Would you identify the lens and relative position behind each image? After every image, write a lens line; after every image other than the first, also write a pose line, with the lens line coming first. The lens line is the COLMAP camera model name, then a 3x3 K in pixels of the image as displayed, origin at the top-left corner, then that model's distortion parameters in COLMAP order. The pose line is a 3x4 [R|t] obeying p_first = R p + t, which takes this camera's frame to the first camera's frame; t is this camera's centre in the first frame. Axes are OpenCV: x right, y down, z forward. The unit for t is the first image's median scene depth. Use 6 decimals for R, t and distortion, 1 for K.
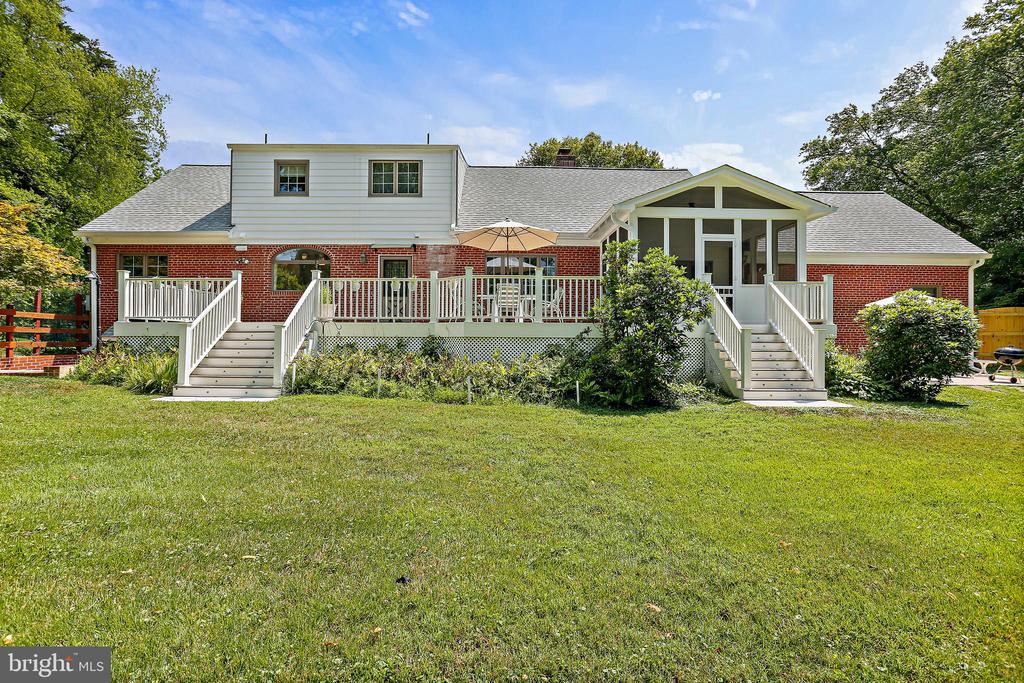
lens RADIAL K [[498.0, 0, 510.1], [0, 498.0, 342.1], [0, 0, 1]] dist [-0.037779, 0.006657]
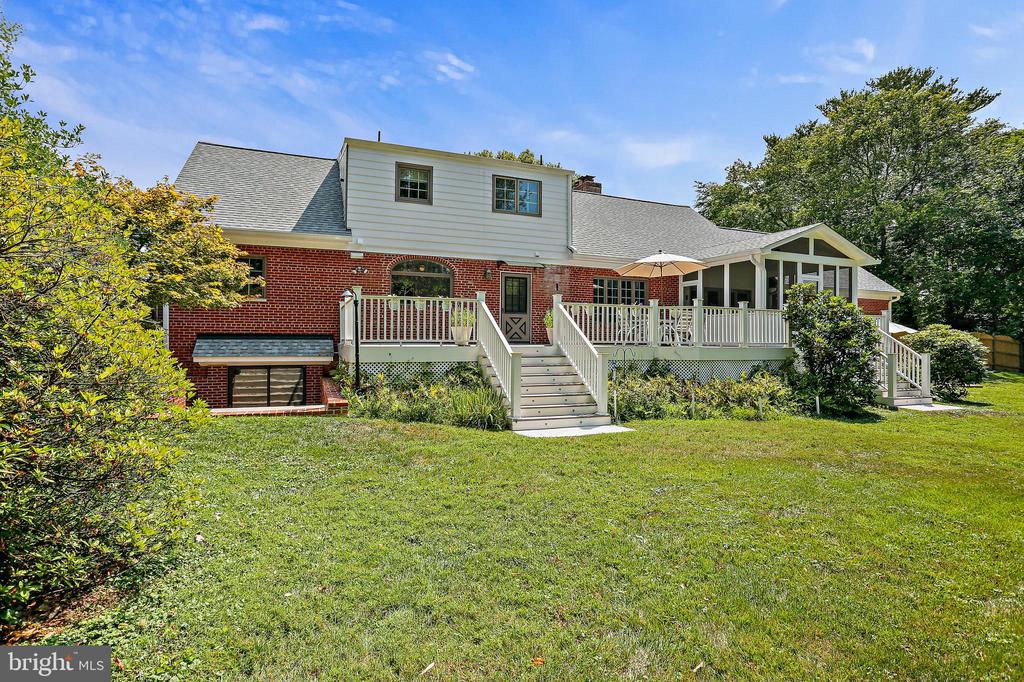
lens RADIAL K [[498.0, 0, 508.4], [0, 498.0, 341.6], [0, 0, 1]] dist [-0.037779, 0.006657]
pose [[0.939767, 0.004149, 0.341791, -0.594045], [-0.002463, 0.999983, -0.005369, -0.030803], [-0.341807, 0.004204, 0.939761, 0.063043]]
